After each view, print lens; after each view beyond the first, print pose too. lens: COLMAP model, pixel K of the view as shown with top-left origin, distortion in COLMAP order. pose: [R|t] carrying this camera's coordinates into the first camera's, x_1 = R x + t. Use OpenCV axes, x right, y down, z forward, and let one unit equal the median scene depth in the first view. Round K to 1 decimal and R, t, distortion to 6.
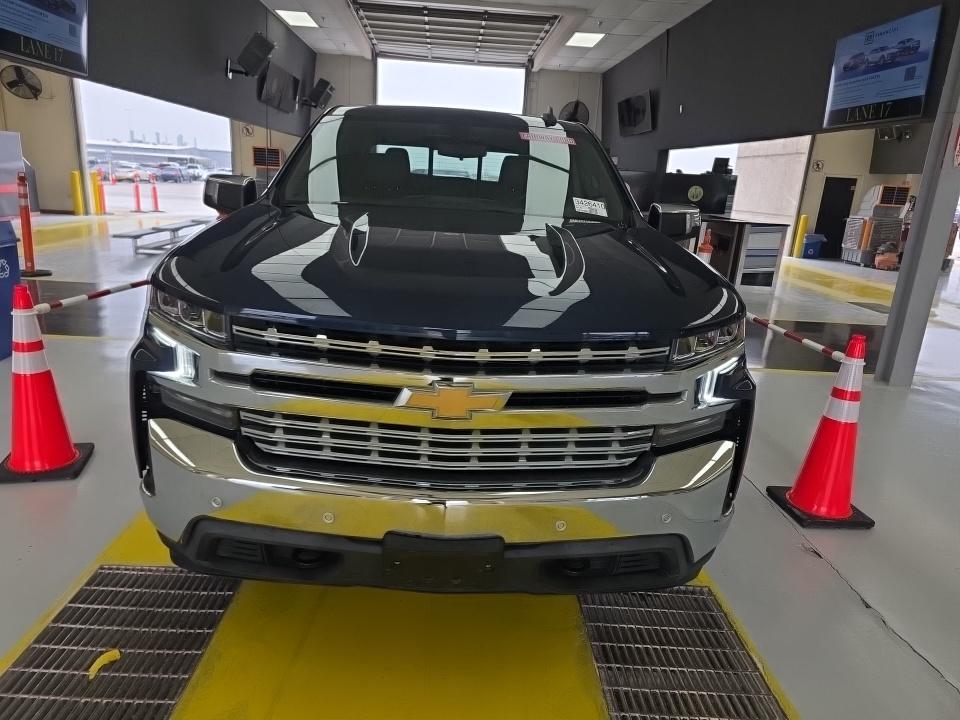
lens RADIAL K [[629.7, 0, 480.0], [0, 629.7, 360.0], [0, 0, 1]] dist [0.063307, -0.061797]
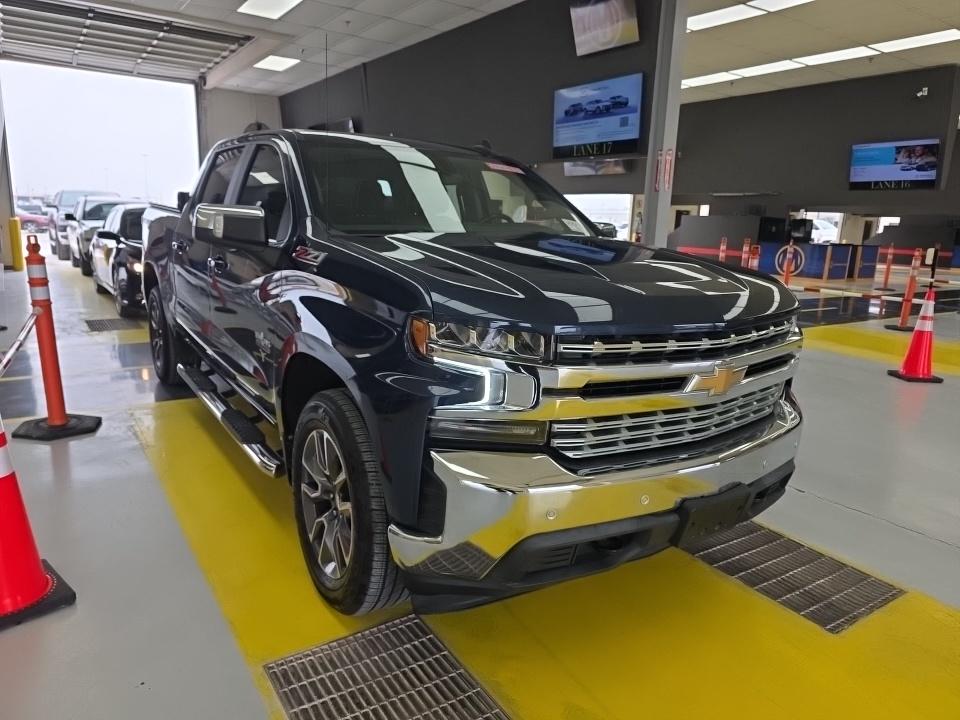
lens RADIAL K [[644.1, 0, 480.0], [0, 644.1, 360.0], [0, 0, 1]] dist [-0.004955, -0.001309]
pose [[0.849784, -0.134740, 0.509619, -0.306244], [0.152673, 0.988254, 0.006707, -0.015524], [-0.504537, 0.072106, 0.860374, 0.039372]]
